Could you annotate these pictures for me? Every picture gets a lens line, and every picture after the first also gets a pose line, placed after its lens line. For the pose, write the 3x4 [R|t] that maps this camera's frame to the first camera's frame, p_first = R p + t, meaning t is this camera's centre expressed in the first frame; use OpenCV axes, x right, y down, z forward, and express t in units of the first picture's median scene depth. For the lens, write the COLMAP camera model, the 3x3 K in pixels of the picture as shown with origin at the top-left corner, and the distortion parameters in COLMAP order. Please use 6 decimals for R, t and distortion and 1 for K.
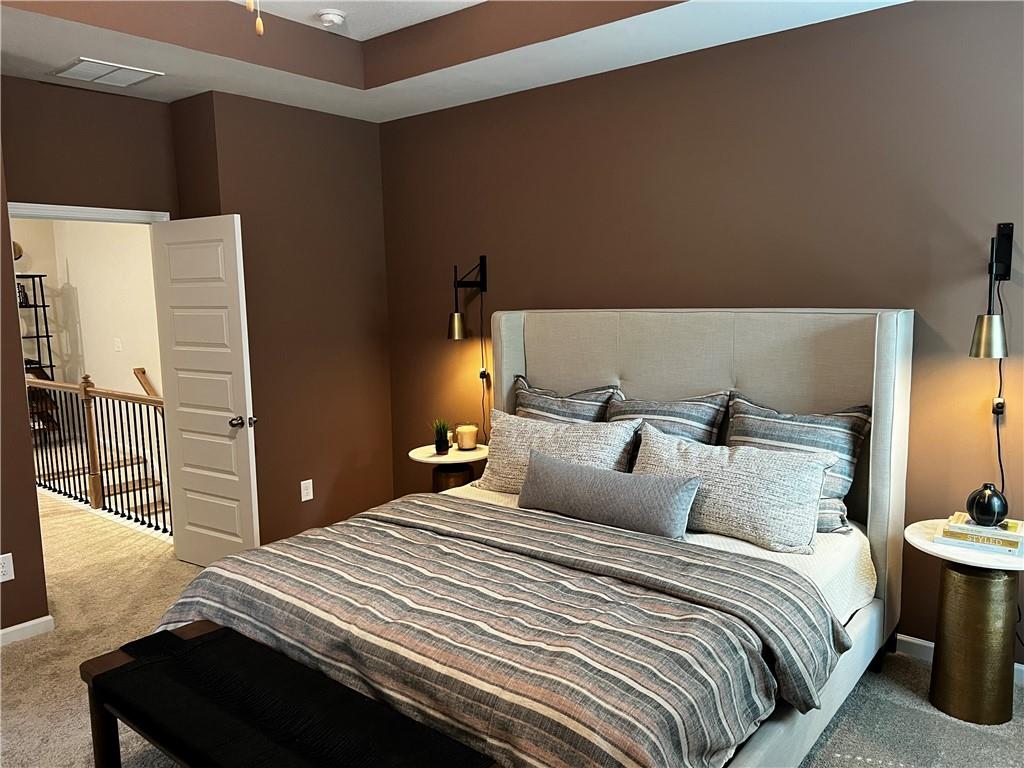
lens RADIAL K [[761.6, 0, 517.3], [0, 761.6, 387.2], [0, 0, 1]] dist [0.013392, 0.006461]
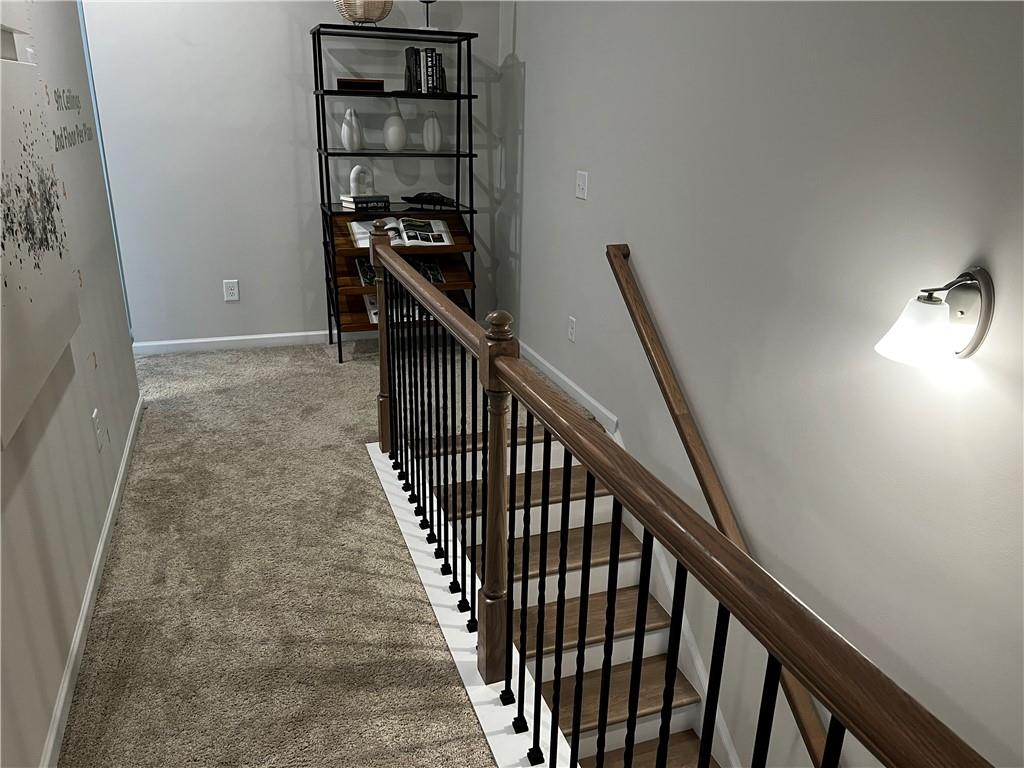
lens RADIAL K [[761.6, 0, 509.6], [0, 761.6, 386.2], [0, 0, 1]] dist [0.013392, 0.006461]
pose [[0.848739, 0.217815, -0.481869, -0.285691], [-0.102270, 0.961638, 0.254547, -0.048786], [0.518828, -0.166763, 0.838456, 0.521378]]
